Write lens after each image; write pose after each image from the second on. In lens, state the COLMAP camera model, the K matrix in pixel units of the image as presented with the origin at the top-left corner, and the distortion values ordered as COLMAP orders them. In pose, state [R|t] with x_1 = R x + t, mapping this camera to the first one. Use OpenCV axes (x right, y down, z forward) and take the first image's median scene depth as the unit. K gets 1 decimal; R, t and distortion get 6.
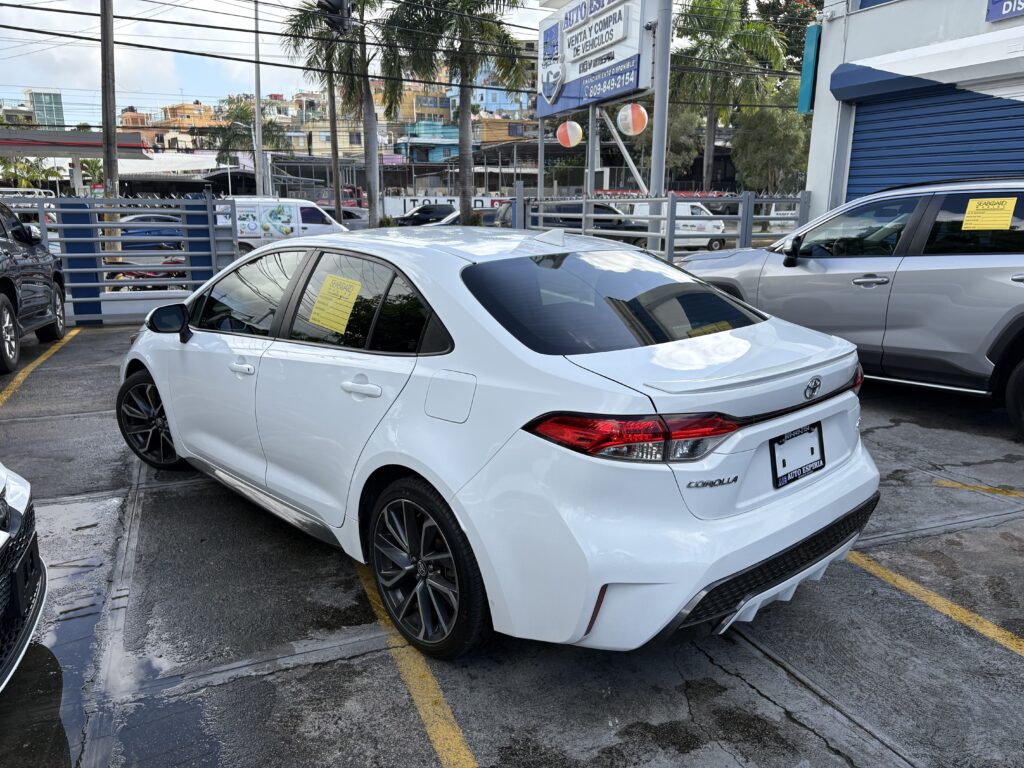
lens RADIAL K [[773.8, 0, 509.5], [0, 773.8, 382.6], [0, 0, 1]] dist [0.025760, -0.006473]
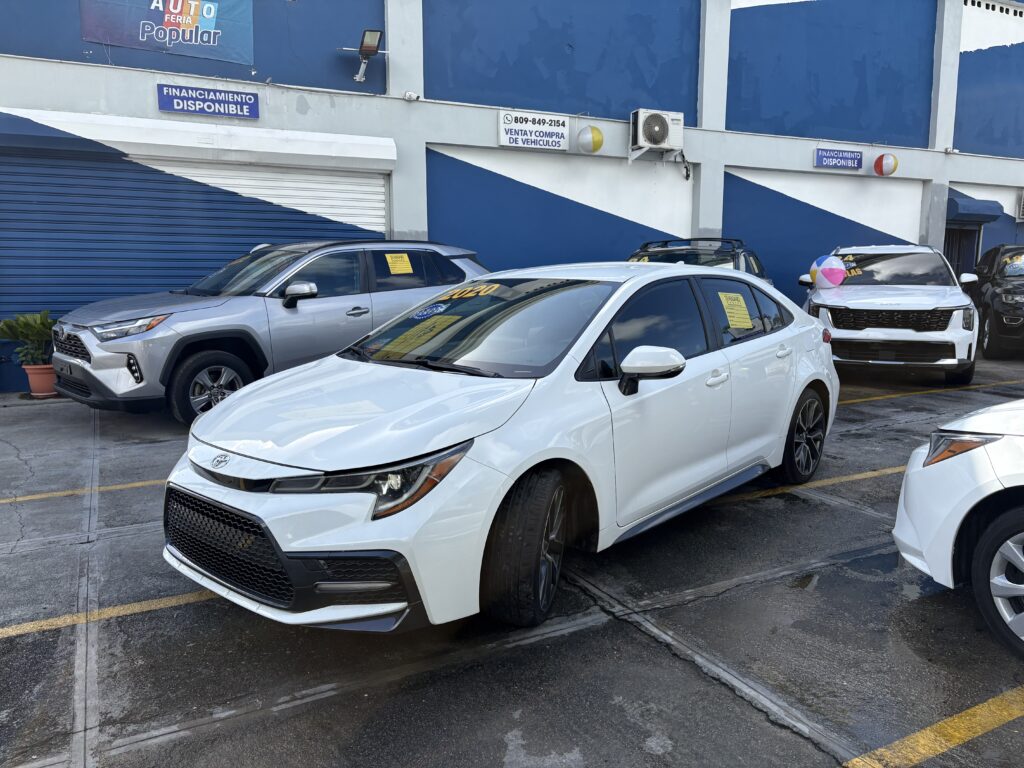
lens RADIAL K [[773.8, 0, 509.5], [0, 773.8, 382.6], [0, 0, 1]] dist [0.025760, -0.006473]
pose [[-0.096615, -0.140532, 0.985351, -0.672615], [0.227501, 0.960657, 0.159317, -0.123659], [-0.968973, 0.239561, -0.060843, 0.636697]]
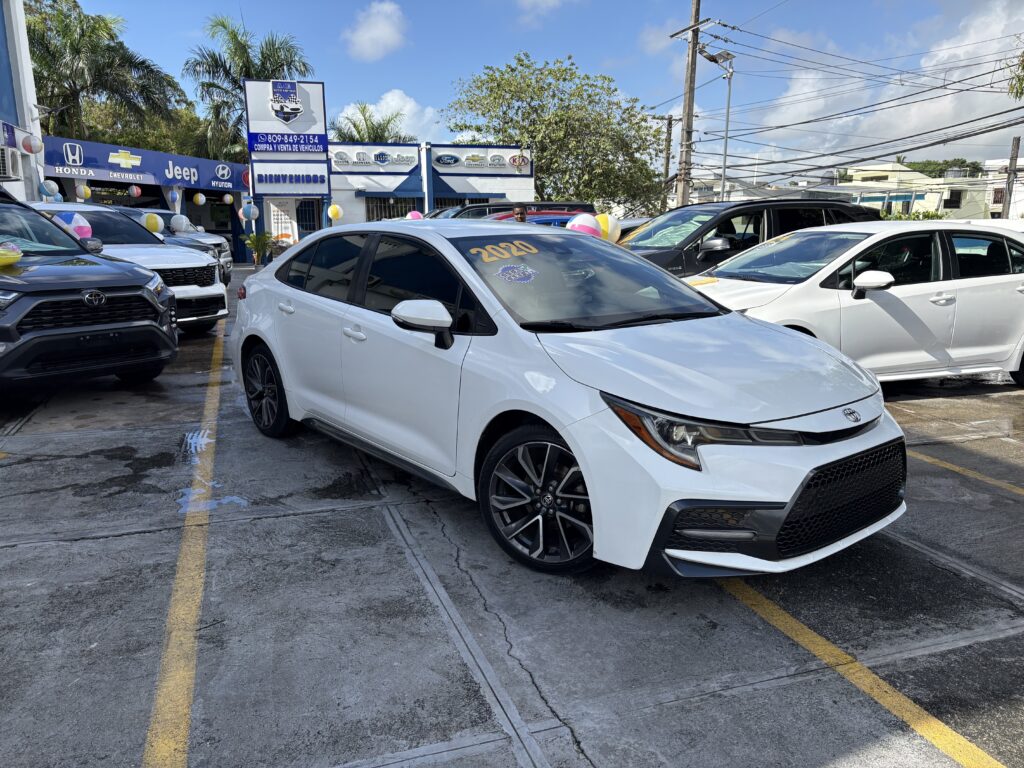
lens RADIAL K [[773.8, 0, 509.5], [0, 773.8, 382.6], [0, 0, 1]] dist [0.025760, -0.006473]
pose [[-0.998574, -0.004756, 0.053182, -0.128254], [0.017652, 0.910619, 0.412869, -0.238154], [-0.050392, 0.413219, -0.909236, 1.123248]]
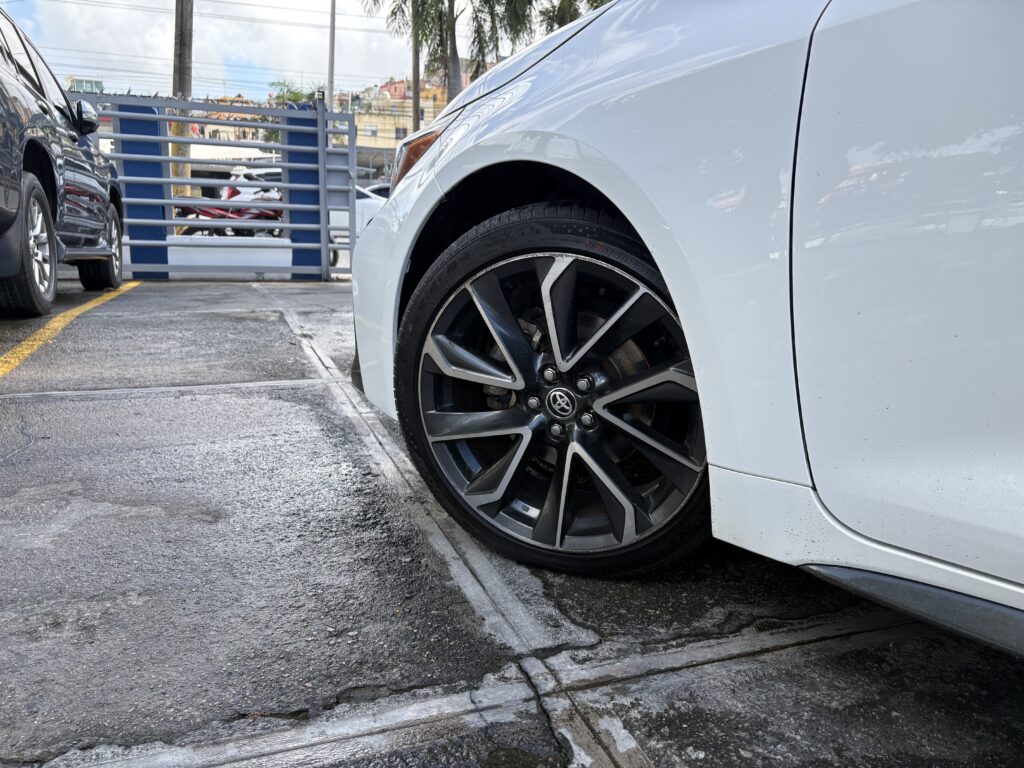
lens RADIAL K [[773.8, 0, 509.5], [0, 773.8, 382.6], [0, 0, 1]] dist [0.025760, -0.006473]
pose [[0.999030, 0.035741, -0.025722, -0.283780], [-0.036115, 0.999247, -0.014216, 0.029685], [0.025194, 0.015131, 0.999568, 0.445645]]
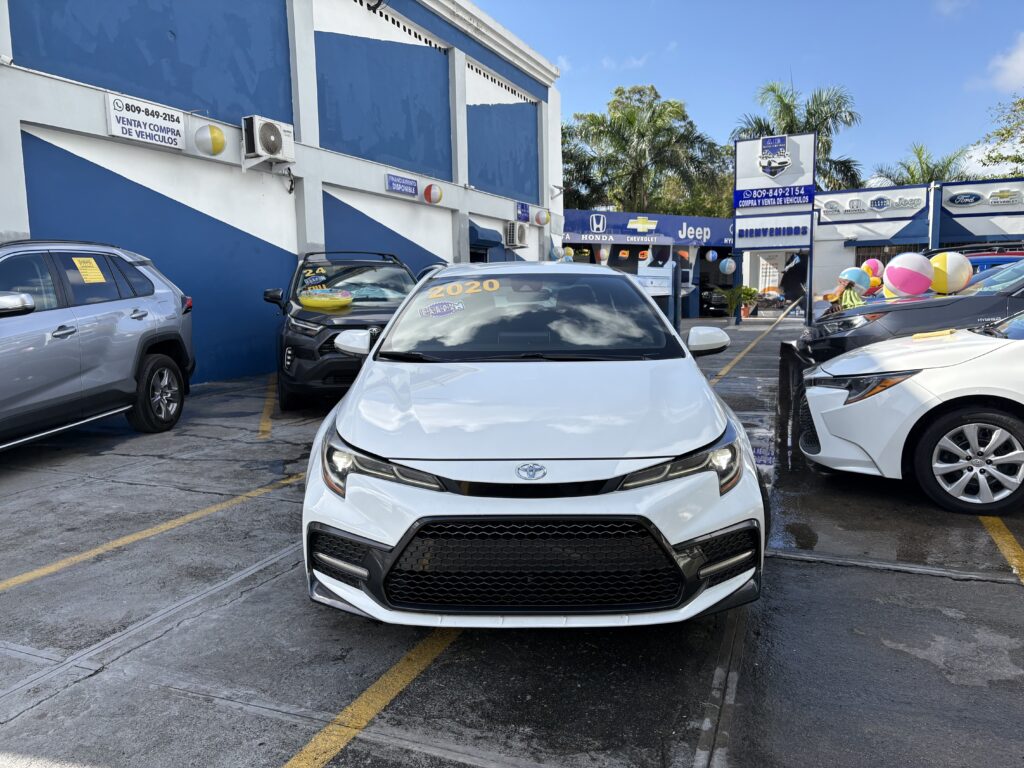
lens RADIAL K [[773.8, 0, 509.5], [0, 773.8, 382.6], [0, 0, 1]] dist [0.025760, -0.006473]
pose [[-0.721782, -0.069818, 0.688590, -0.499280], [0.172957, 0.945139, 0.277124, -0.186458], [-0.670161, 0.319120, -0.670109, 0.978975]]
